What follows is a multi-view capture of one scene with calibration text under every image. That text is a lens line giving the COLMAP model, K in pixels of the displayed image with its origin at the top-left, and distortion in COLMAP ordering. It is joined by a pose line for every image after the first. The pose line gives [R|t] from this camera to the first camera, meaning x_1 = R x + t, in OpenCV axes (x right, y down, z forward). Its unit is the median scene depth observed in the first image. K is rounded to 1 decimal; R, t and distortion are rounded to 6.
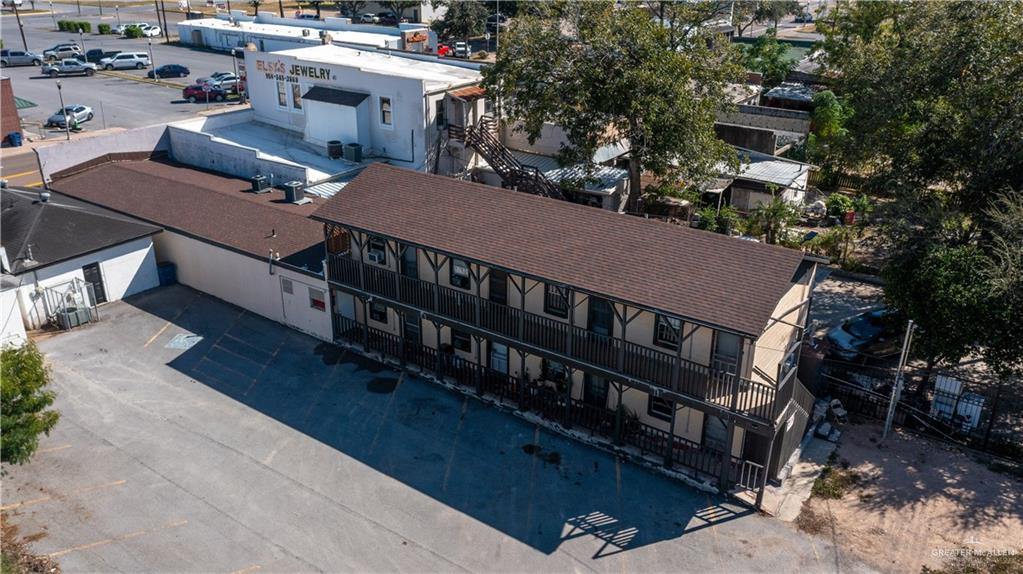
lens RADIAL K [[813.3, 0, 510.1], [0, 813.3, 290.0], [0, 0, 1]] dist [-0.002192, 0.004811]
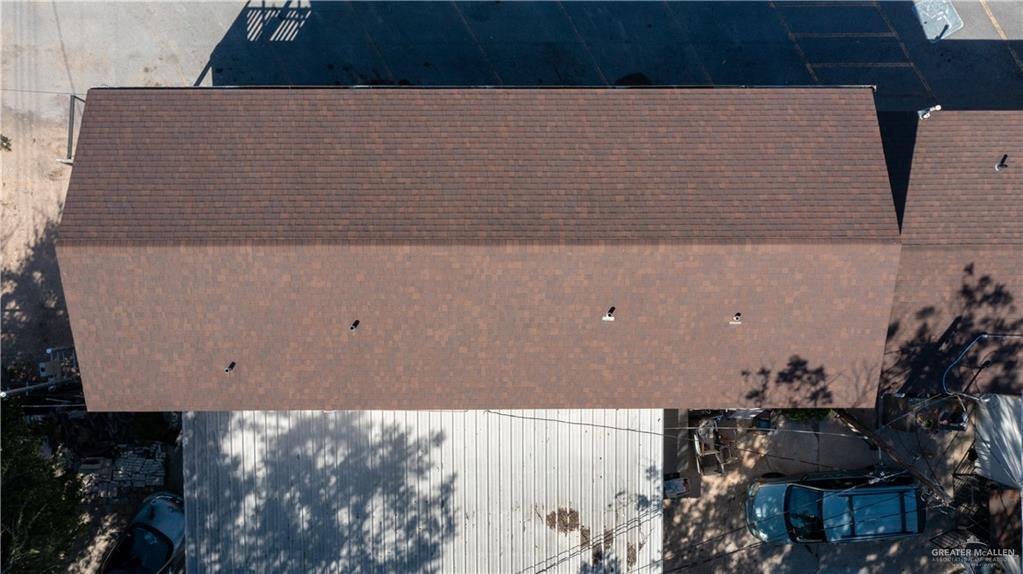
lens RADIAL K [[813.3, 0, 513.3], [0, 813.3, 286.8], [0, 0, 1]] dist [-0.002192, 0.004811]
pose [[-0.816380, 0.577354, -0.013670, 0.053070], [-0.239357, -0.316721, 0.917821, -0.569099], [0.525578, 0.752563, 0.396758, 0.685711]]
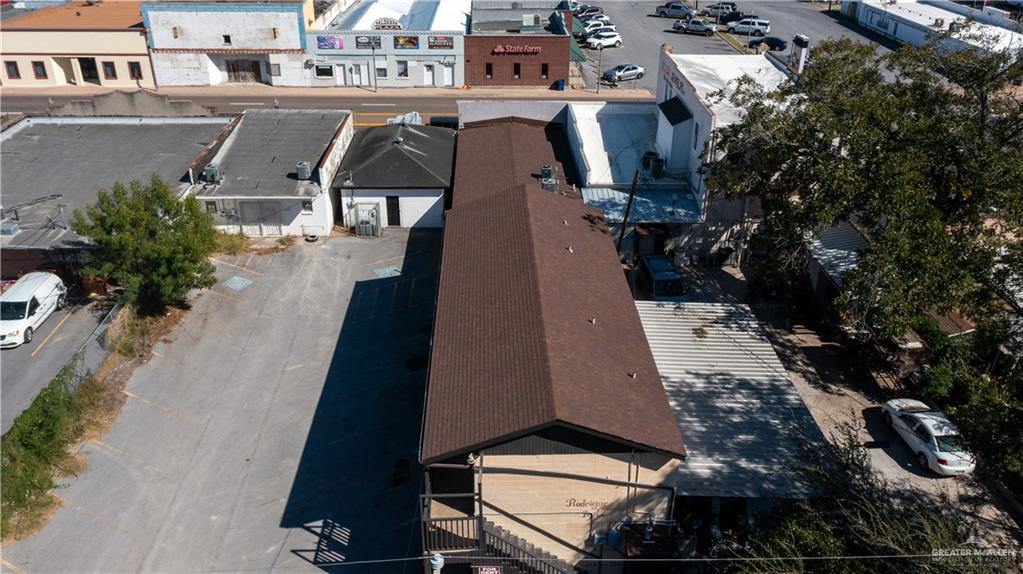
lens RADIAL K [[813.3, 0, 512.7], [0, 813.3, 285.2], [0, 0, 1]] dist [-0.002192, 0.004811]
pose [[0.600703, 0.367462, -0.710019, 0.653213], [-0.323518, 0.923874, 0.204432, -0.247627], [0.731089, 0.106901, 0.673855, 0.254745]]
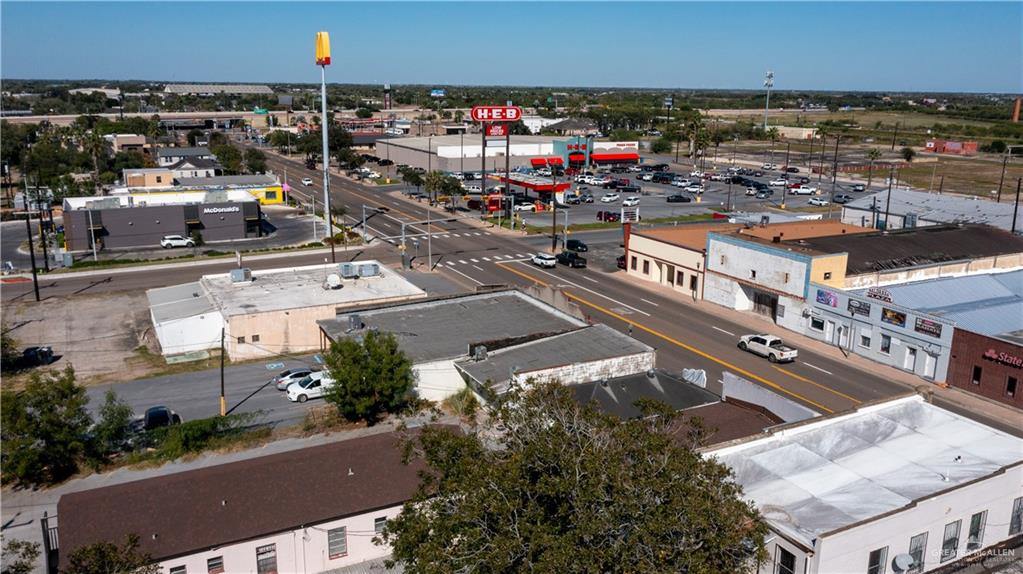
lens RADIAL K [[813.3, 0, 516.2], [0, 813.3, 288.3], [0, 0, 1]] dist [-0.002192, 0.004811]
pose [[-0.455227, 0.203825, -0.866732, 0.798337], [-0.370166, 0.842007, 0.392430, -0.829661], [0.809781, 0.499479, -0.307855, 1.328072]]
